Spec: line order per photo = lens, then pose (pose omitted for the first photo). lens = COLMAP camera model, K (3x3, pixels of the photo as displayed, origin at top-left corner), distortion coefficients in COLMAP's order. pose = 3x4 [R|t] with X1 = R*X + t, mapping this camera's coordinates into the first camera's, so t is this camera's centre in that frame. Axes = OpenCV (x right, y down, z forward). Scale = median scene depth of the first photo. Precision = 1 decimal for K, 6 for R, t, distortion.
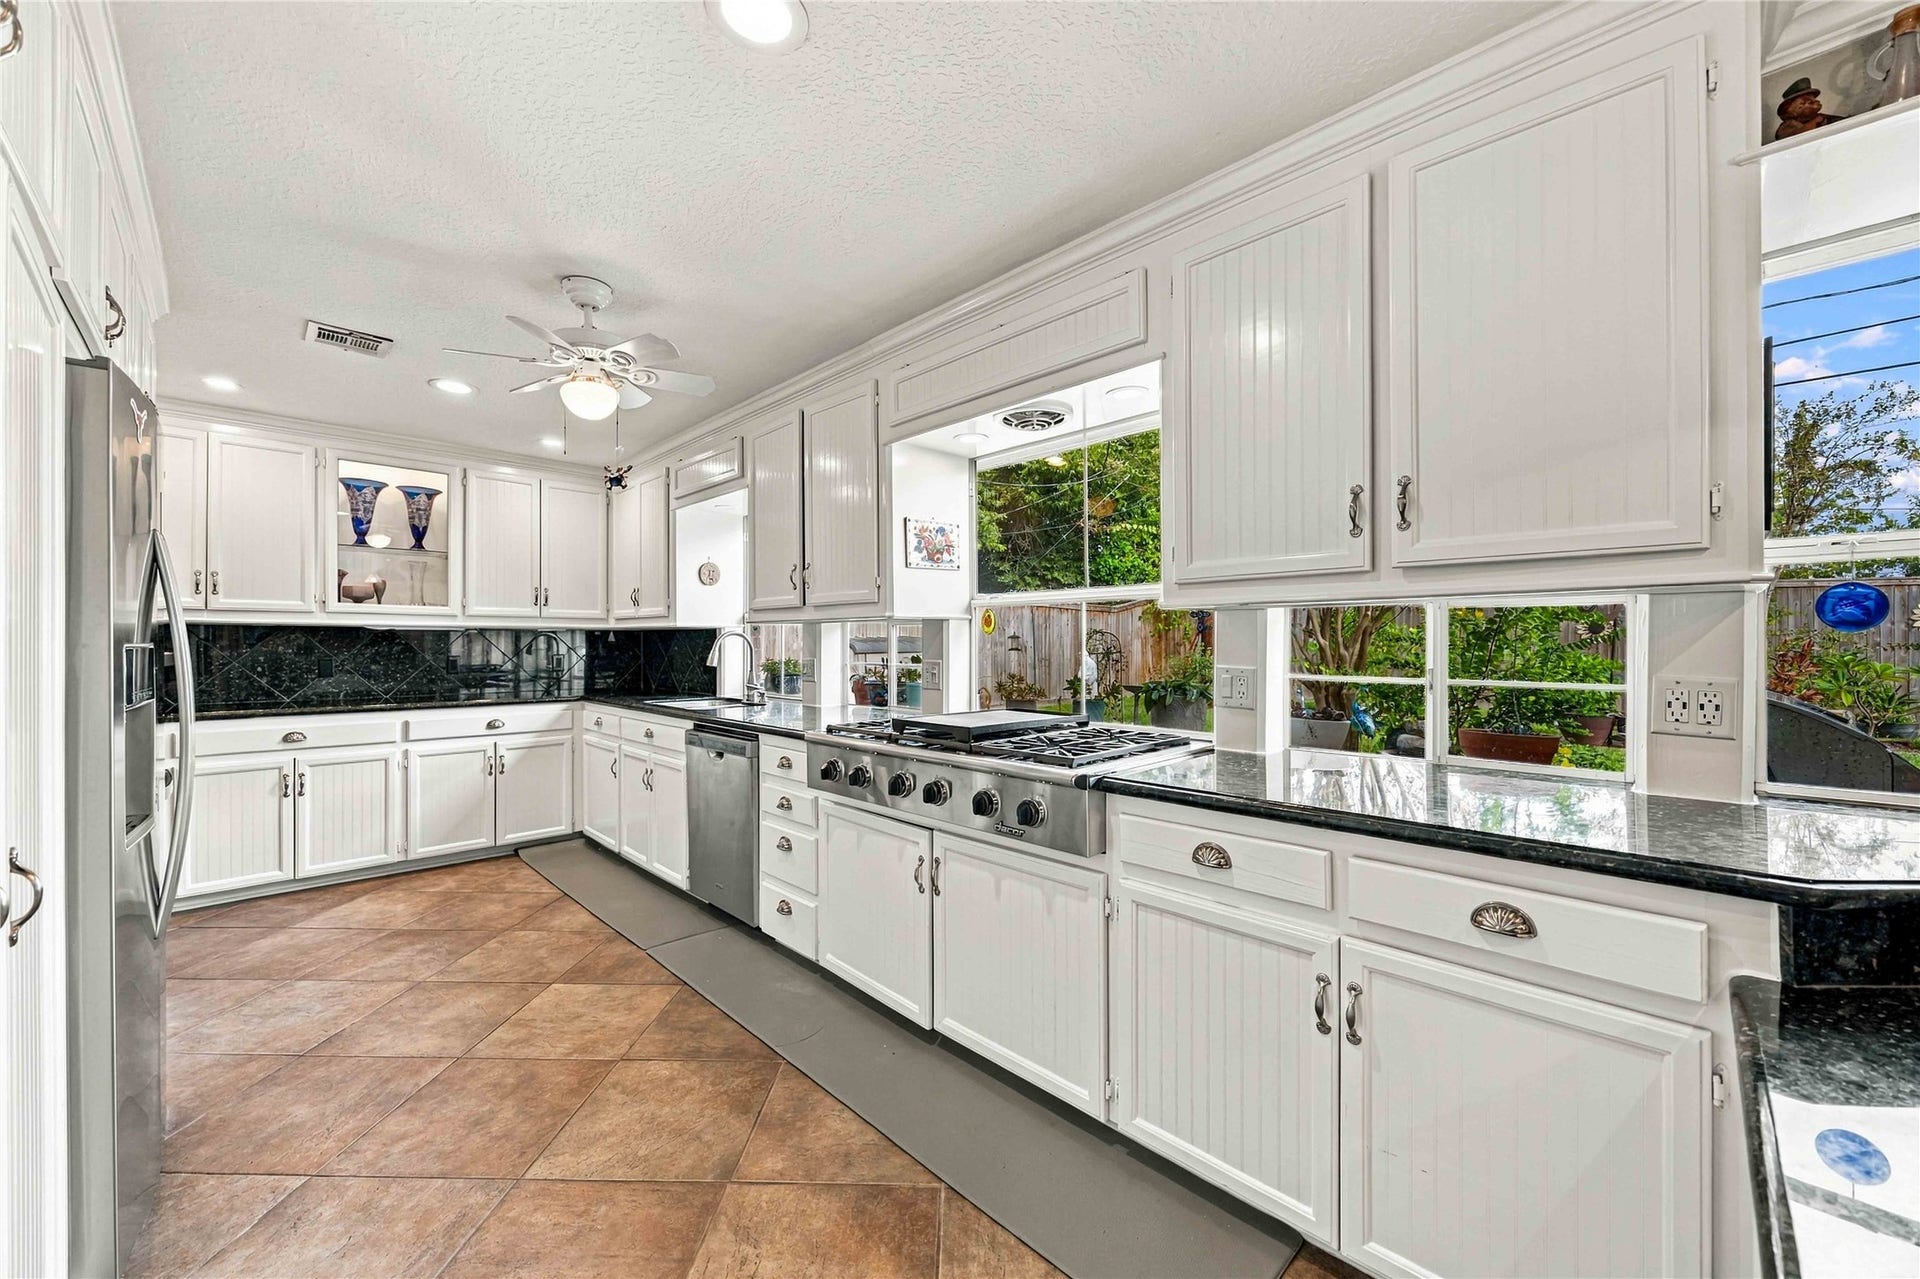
lens RADIAL K [[734.5, 0, 945.6], [0, 734.5, 635.6], [0, 0, 1]] dist [-0.003715, 0.000771]
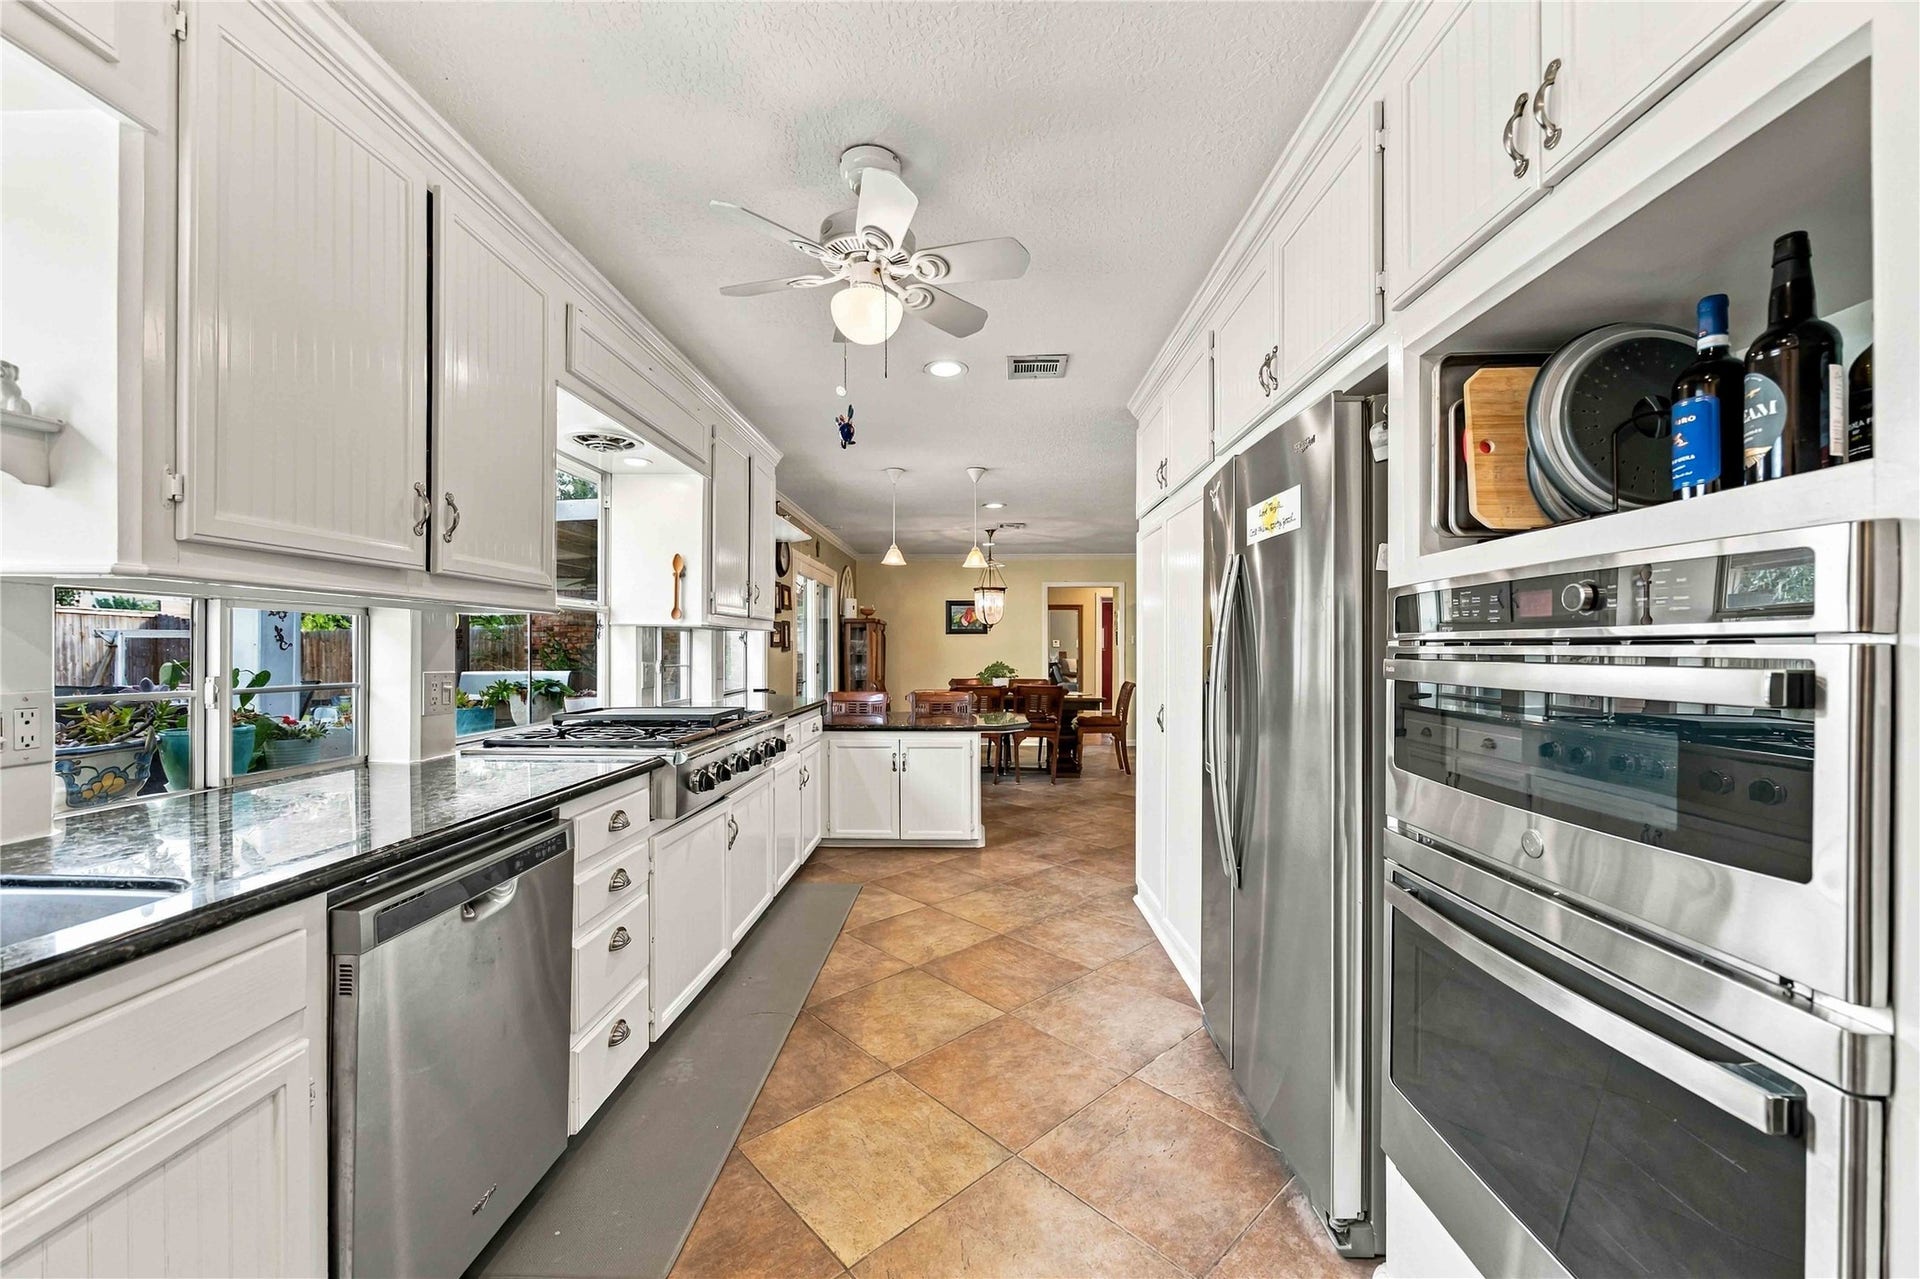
lens RADIAL K [[734.5, 0, 952.1], [0, 734.5, 653.3], [0, 0, 1]] dist [-0.003715, 0.000771]
pose [[-0.696210, -0.004102, 0.717827, -0.774953], [-0.009026, 0.999955, -0.003040, 0.014420], [-0.717782, -0.008596, -0.696215, 1.049677]]
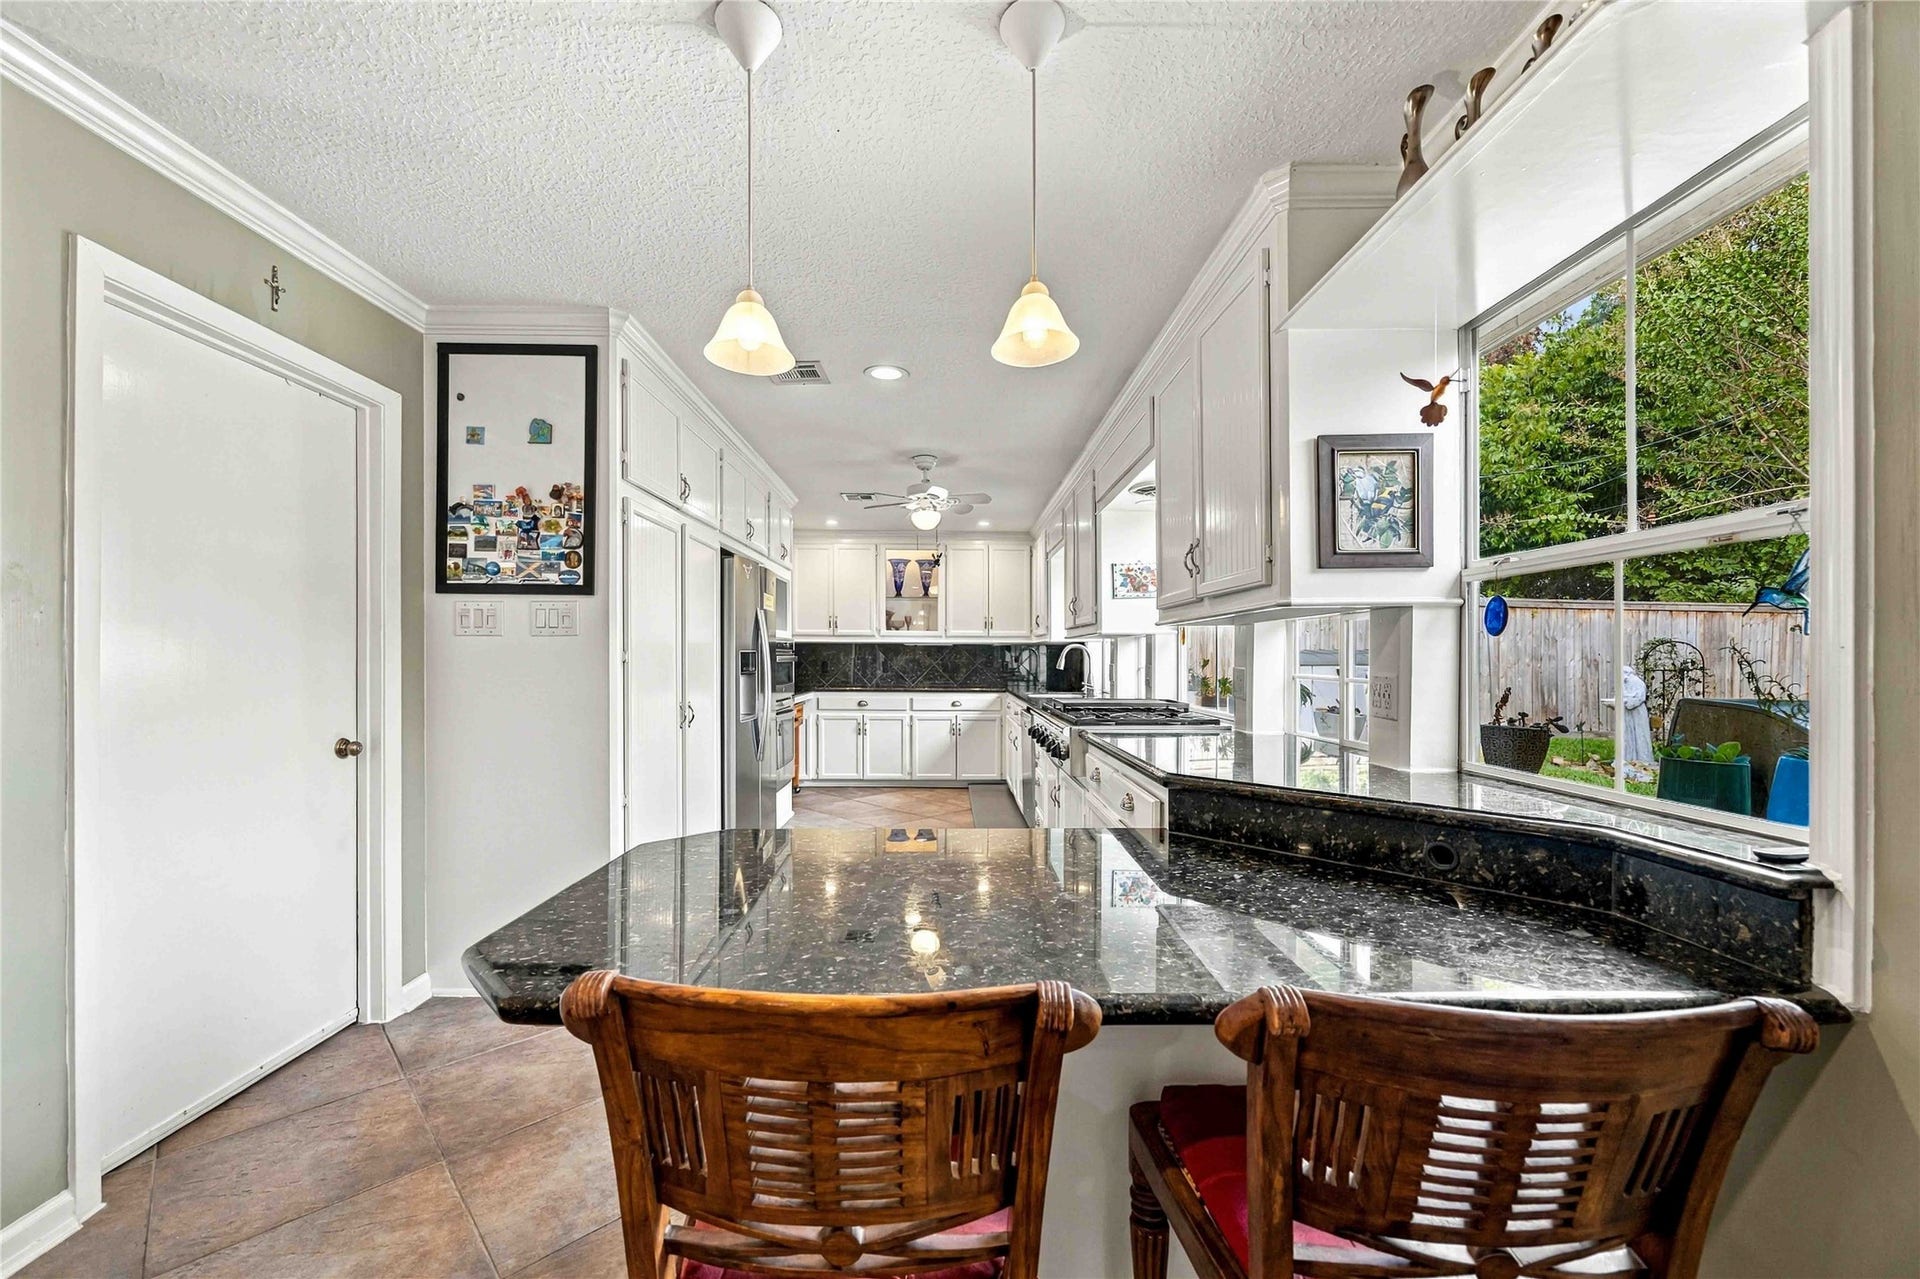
lens RADIAL K [[734.5, 0, 952.2], [0, 734.5, 654.4], [0, 0, 1]] dist [-0.003715, 0.000771]
pose [[0.726686, 0.000545, -0.686969, 0.599464], [0.004116, 0.999978, 0.005148, 0.005633], [0.686957, -0.006568, 0.726668, -0.213631]]
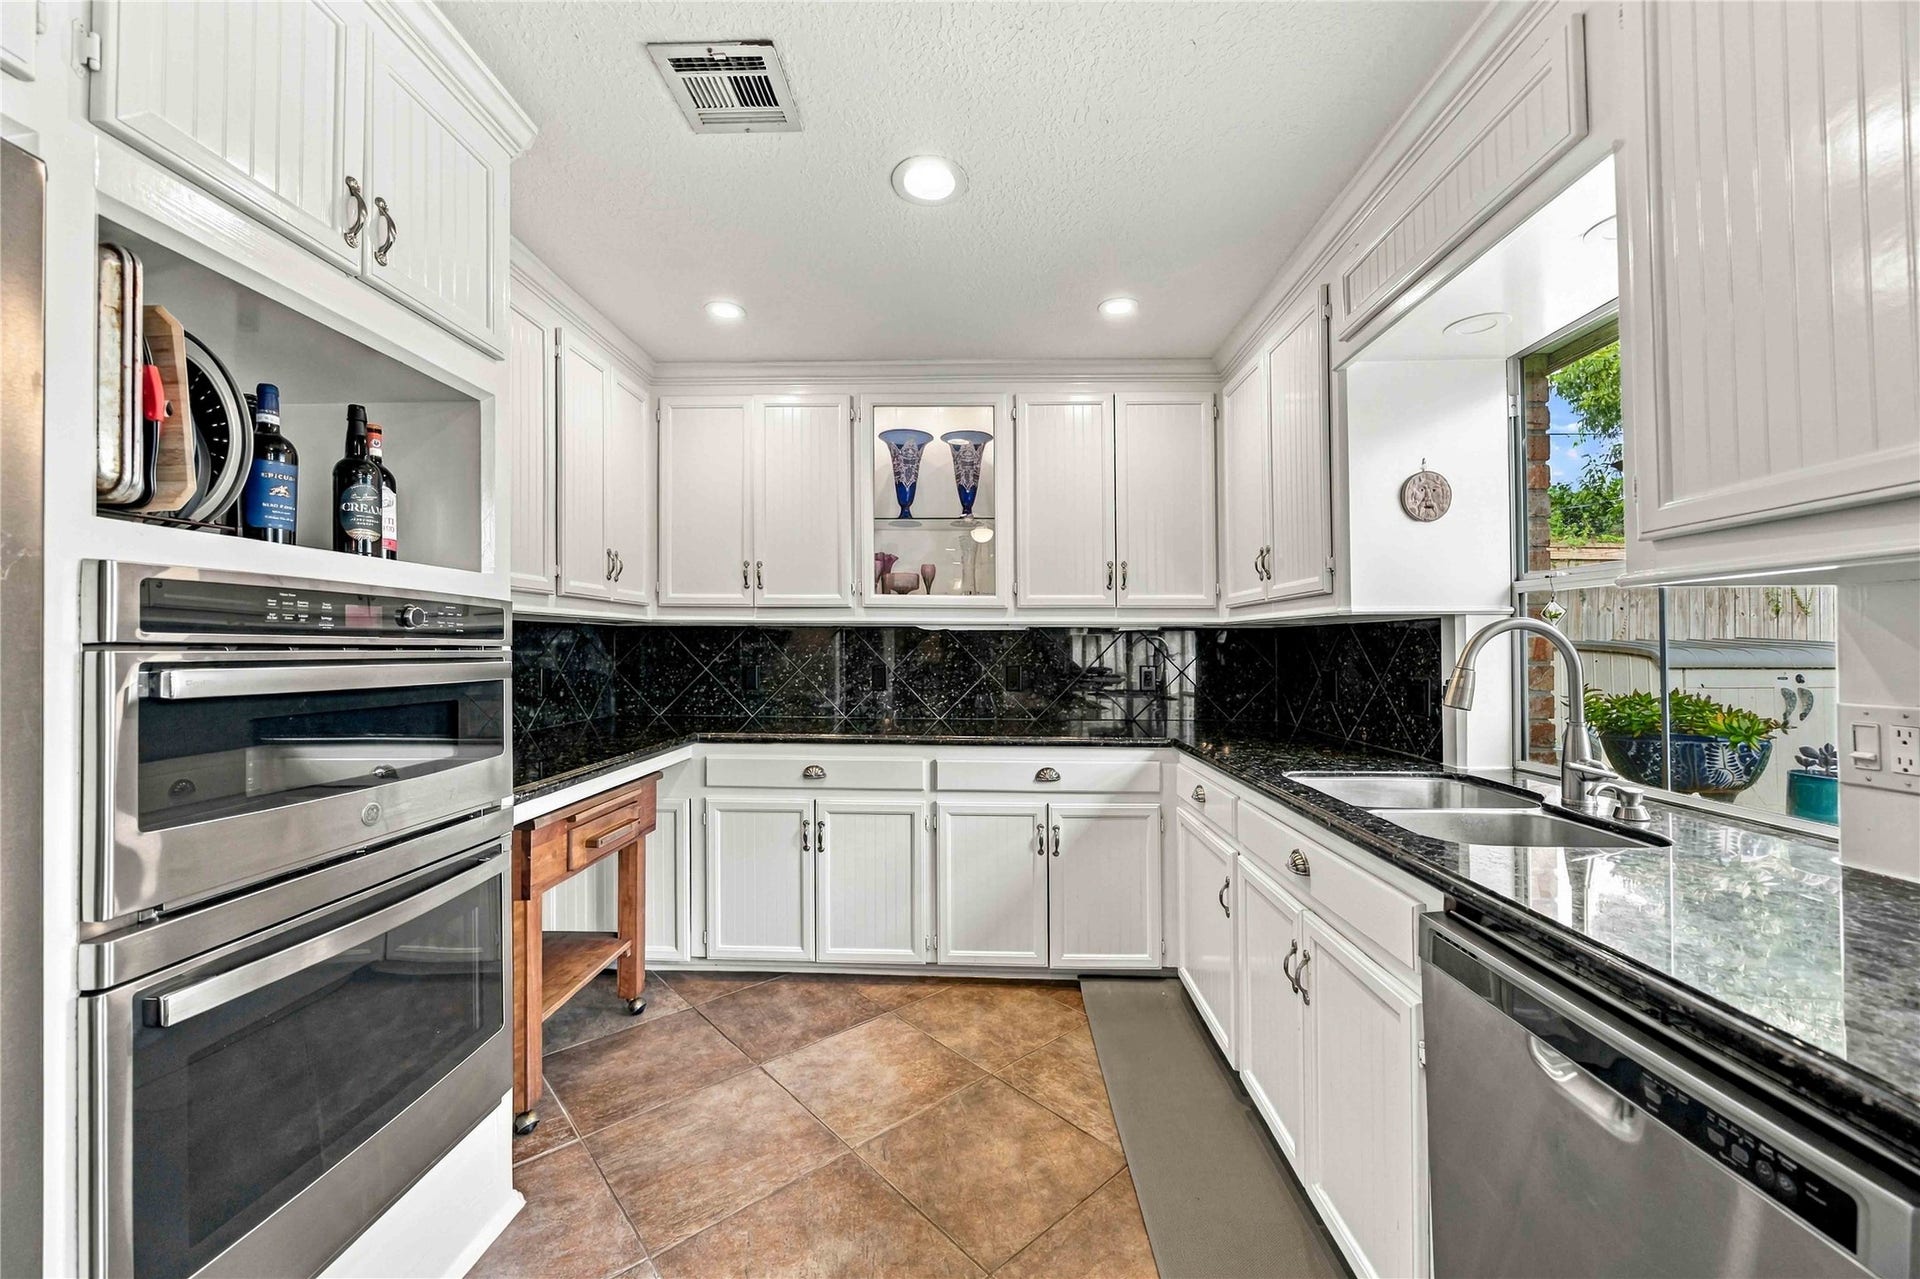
lens RADIAL K [[734.5, 0, 963.1], [0, 734.5, 637.7], [0, 0, 1]] dist [-0.003715, 0.000771]
pose [[0.705651, -0.008985, -0.708503, -0.264148], [0.007197, 0.999959, -0.005512, 0.005488], [0.708523, -0.001210, 0.705686, 0.619700]]
